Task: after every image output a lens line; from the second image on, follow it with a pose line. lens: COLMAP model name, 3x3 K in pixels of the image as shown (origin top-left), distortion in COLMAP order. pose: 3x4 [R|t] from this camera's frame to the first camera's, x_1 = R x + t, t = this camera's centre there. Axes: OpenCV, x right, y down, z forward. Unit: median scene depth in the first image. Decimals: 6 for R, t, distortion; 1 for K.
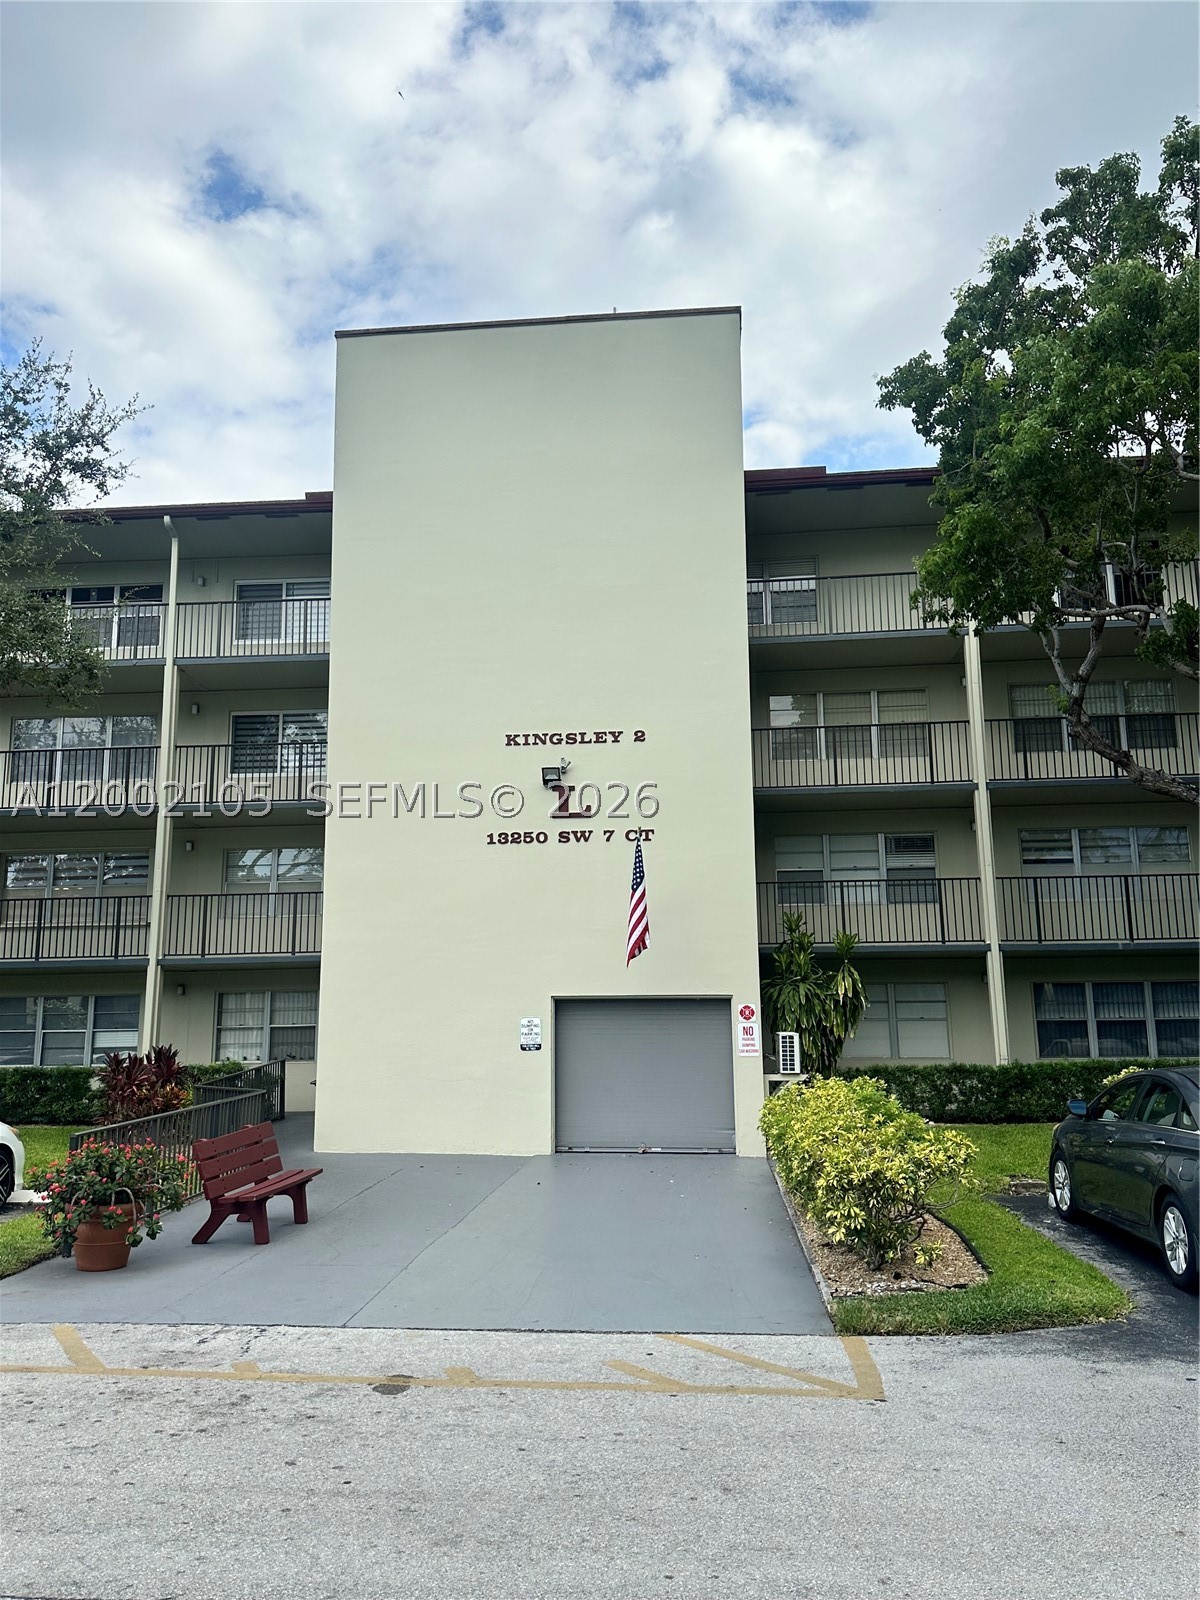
lens RADIAL K [[1235.4, 0, 600.0], [0, 1235.4, 800.0], [0, 0, 1]] dist [0.141645, -0.265357]
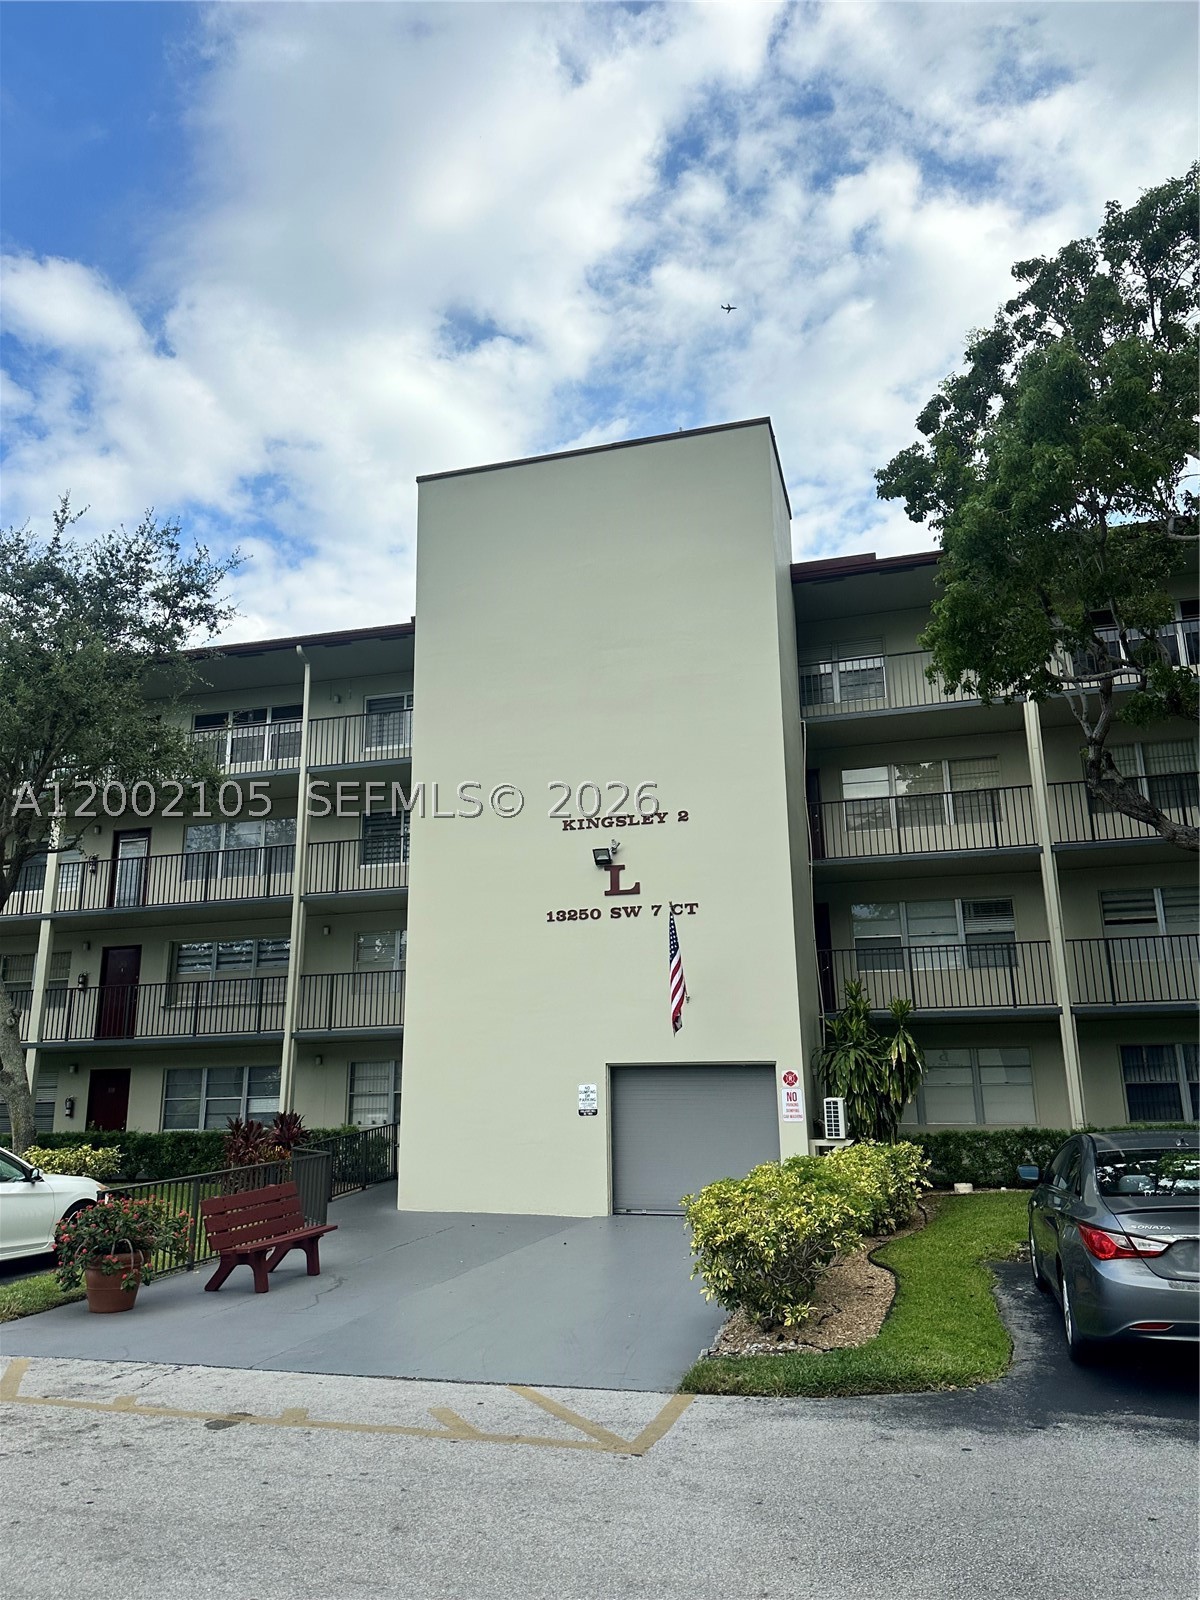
lens RADIAL K [[1149.7, 0, 566.4], [0, 1149.7, 798.4], [0, 0, 1]] dist [0.154285, -0.293769]
pose [[0.983536, -0.050228, -0.173590, 0.106269], [0.038479, 0.996777, -0.070397, -0.000506], [0.176567, 0.062559, 0.982299, -0.001083]]
